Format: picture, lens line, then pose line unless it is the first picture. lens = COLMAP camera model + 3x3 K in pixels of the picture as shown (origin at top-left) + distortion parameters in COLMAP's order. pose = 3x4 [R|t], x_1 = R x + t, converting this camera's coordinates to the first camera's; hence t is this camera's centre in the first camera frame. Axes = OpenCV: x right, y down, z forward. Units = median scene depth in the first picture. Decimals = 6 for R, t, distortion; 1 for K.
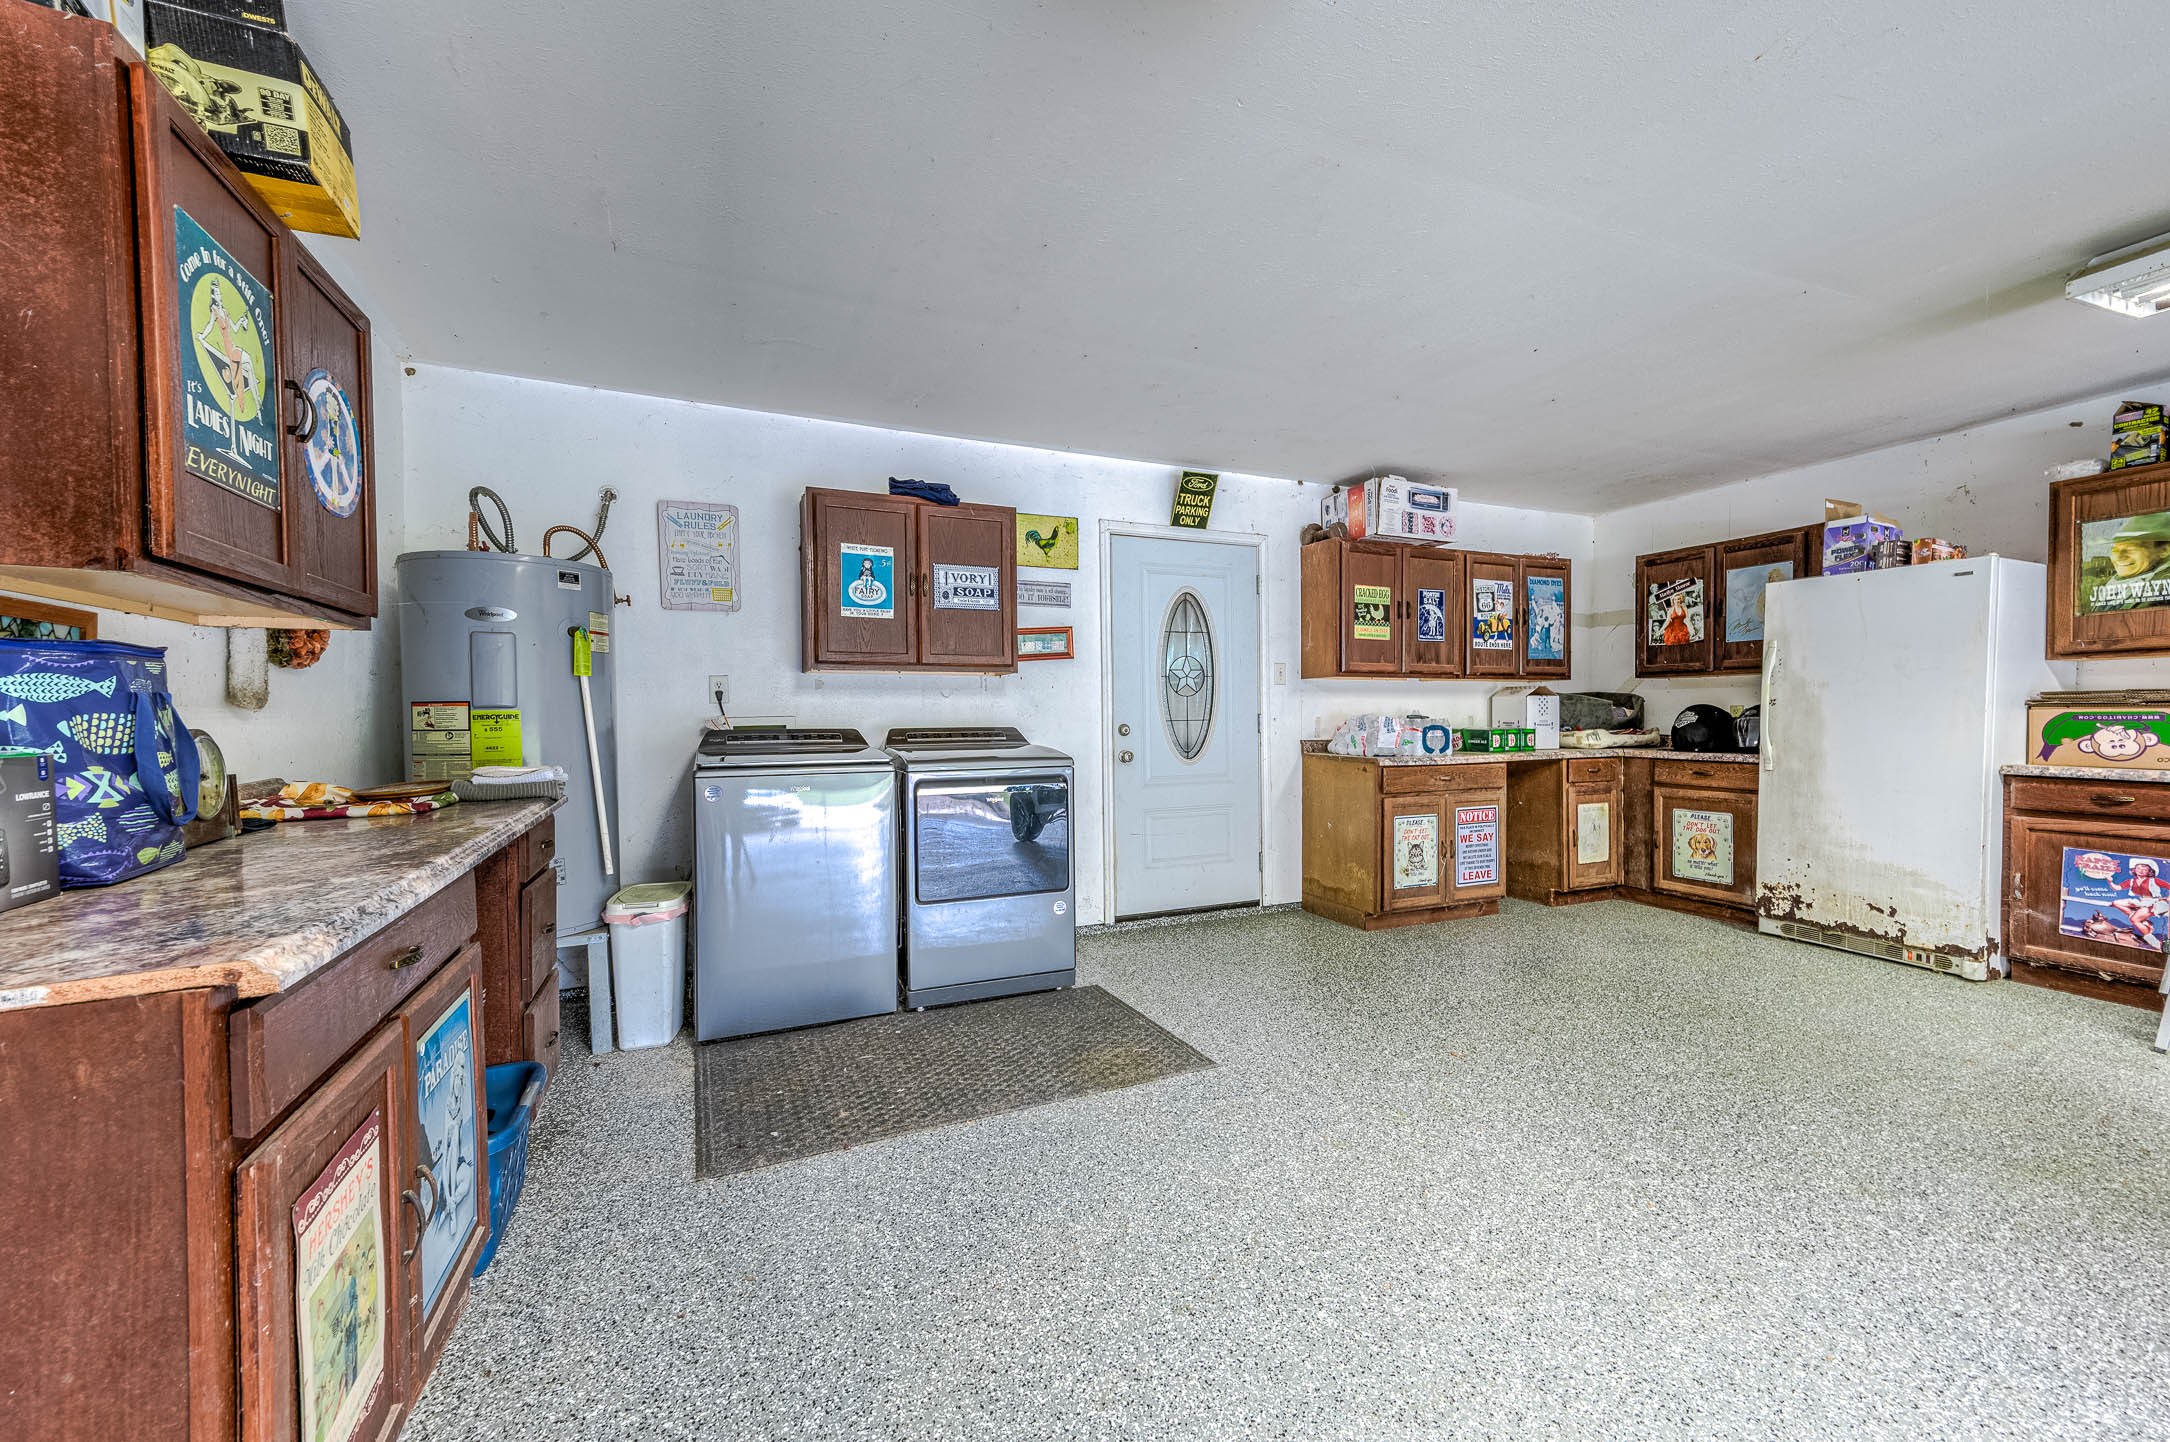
lens RADIAL K [[857.4, 0, 1087.9], [0, 857.4, 731.5], [0, 0, 1]] dist [0.018215, 0.000200]
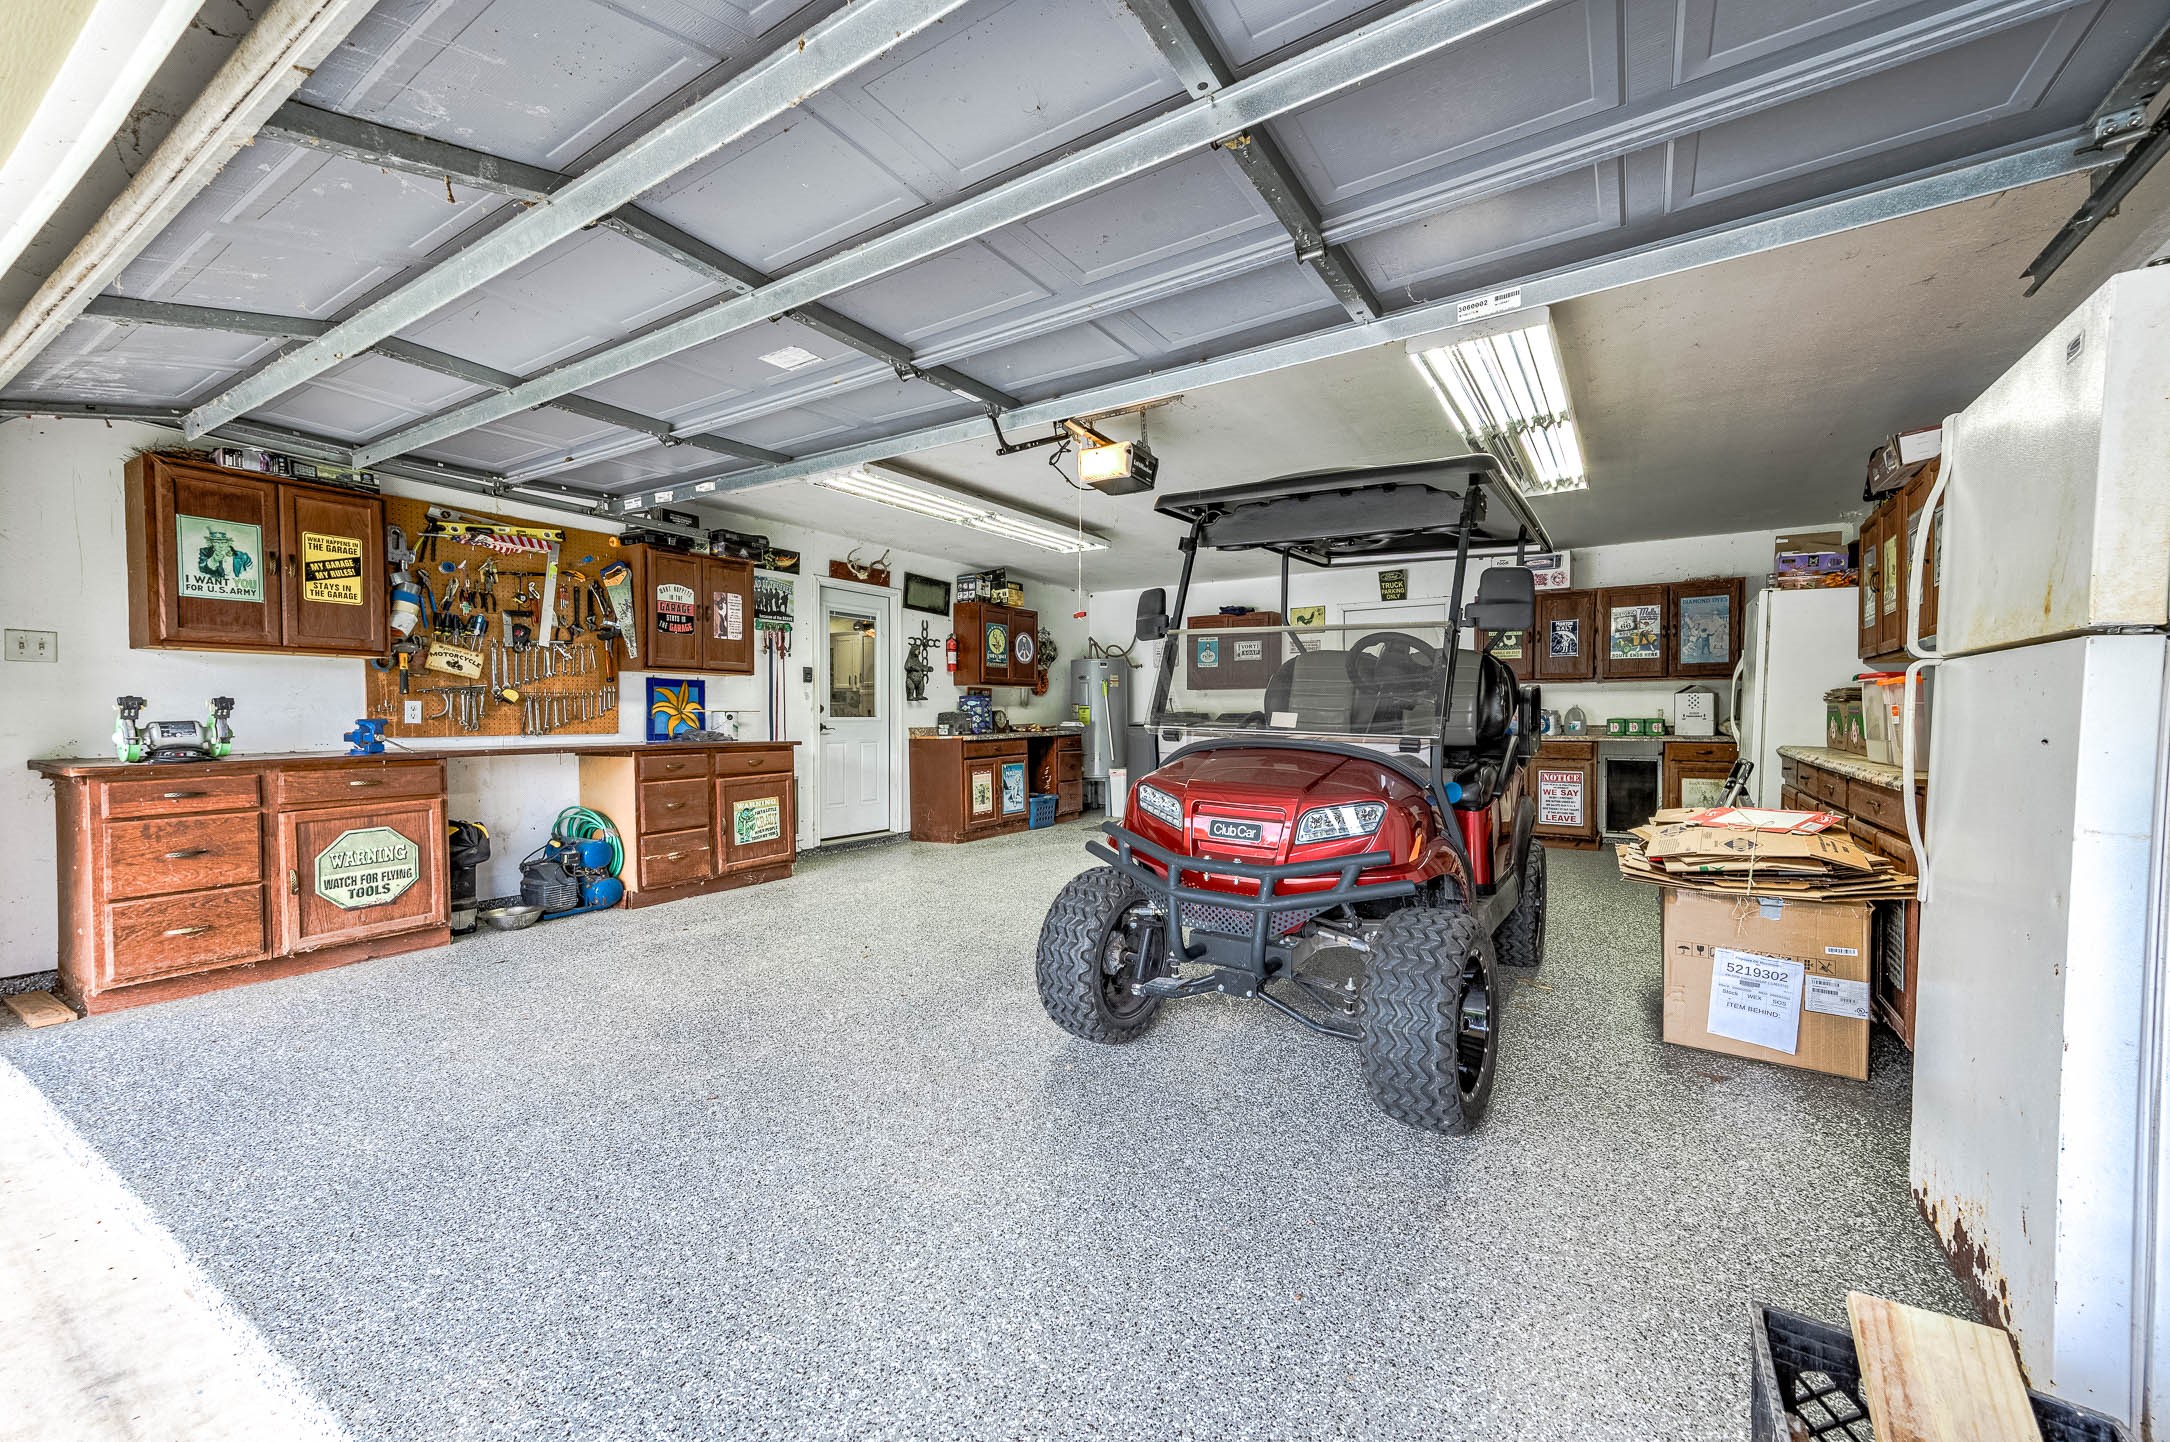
lens RADIAL K [[857.4, 0, 1090.0], [0, 857.4, 728.1], [0, 0, 1]] dist [0.018215, 0.000200]
pose [[0.555628, 0.018236, -0.831231, 1.146762], [-0.017243, 0.999797, 0.010408, 0.012439], [0.831252, 0.008550, 0.555830, -0.442433]]
